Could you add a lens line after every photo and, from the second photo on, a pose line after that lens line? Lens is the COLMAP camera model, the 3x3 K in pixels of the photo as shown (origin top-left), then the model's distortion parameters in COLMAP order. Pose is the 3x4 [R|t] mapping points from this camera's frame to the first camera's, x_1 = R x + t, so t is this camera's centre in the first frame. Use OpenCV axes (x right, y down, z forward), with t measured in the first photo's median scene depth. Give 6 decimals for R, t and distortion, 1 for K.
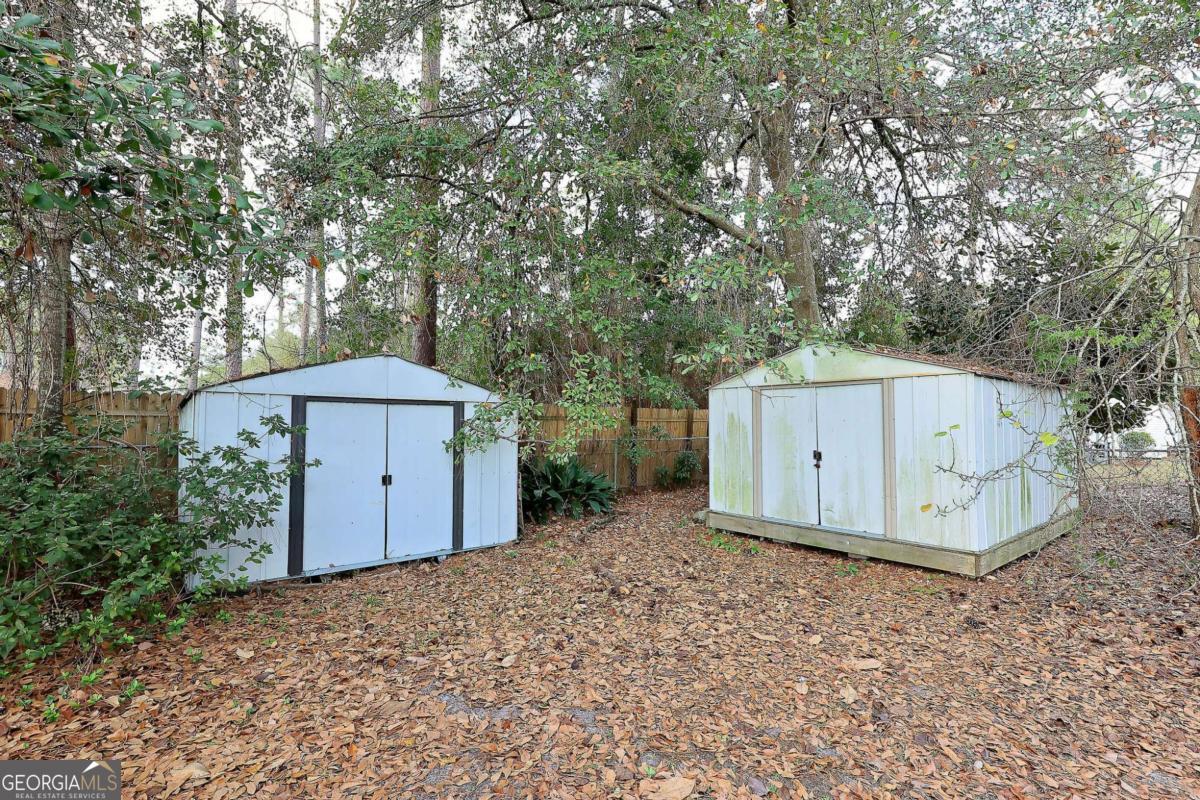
lens RADIAL K [[590.3, 0, 601.1], [0, 590.3, 401.6], [0, 0, 1]] dist [0.000796, 0.000090]
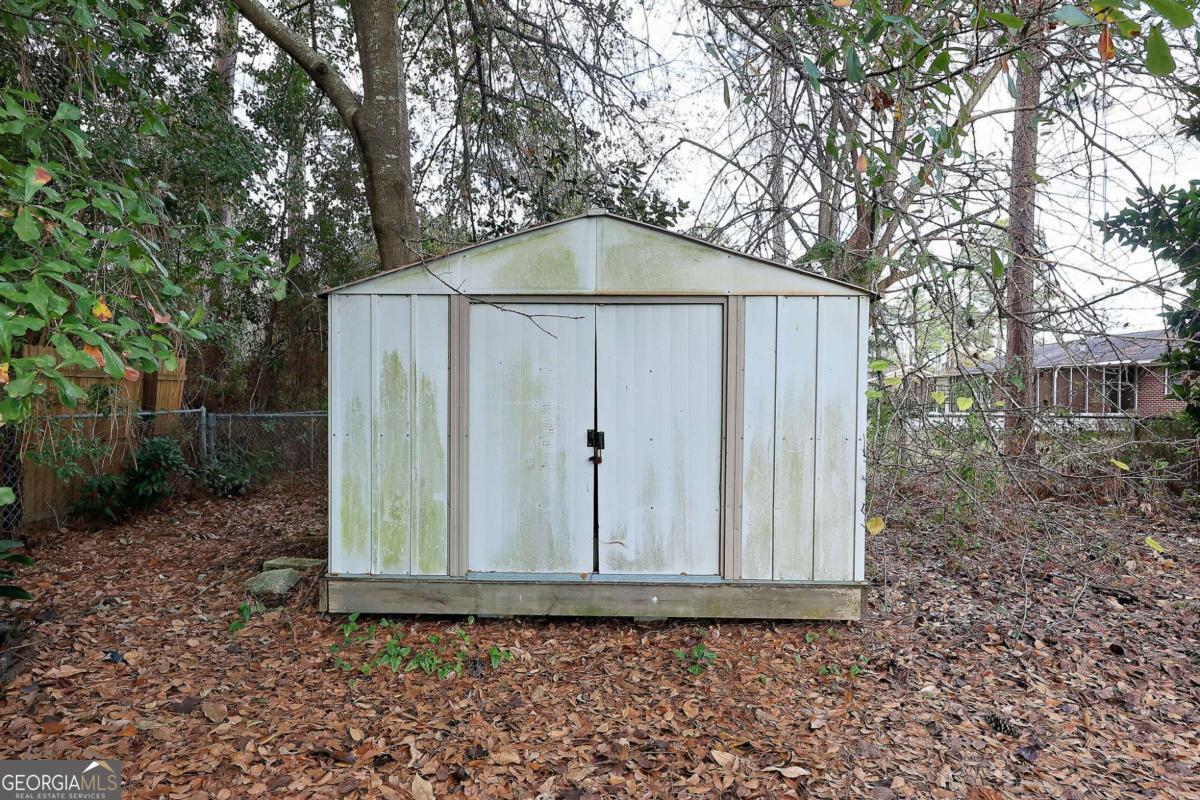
lens RADIAL K [[653.9, 0, 599.7], [0, 653.9, 404.7], [0, 0, 1]] dist [-0.007198, -0.000420]
pose [[0.645971, -0.010831, 0.763285, -0.061792], [-0.032317, 0.998615, 0.041520, 0.038142], [-0.762677, -0.051488, 0.644727, 0.638660]]
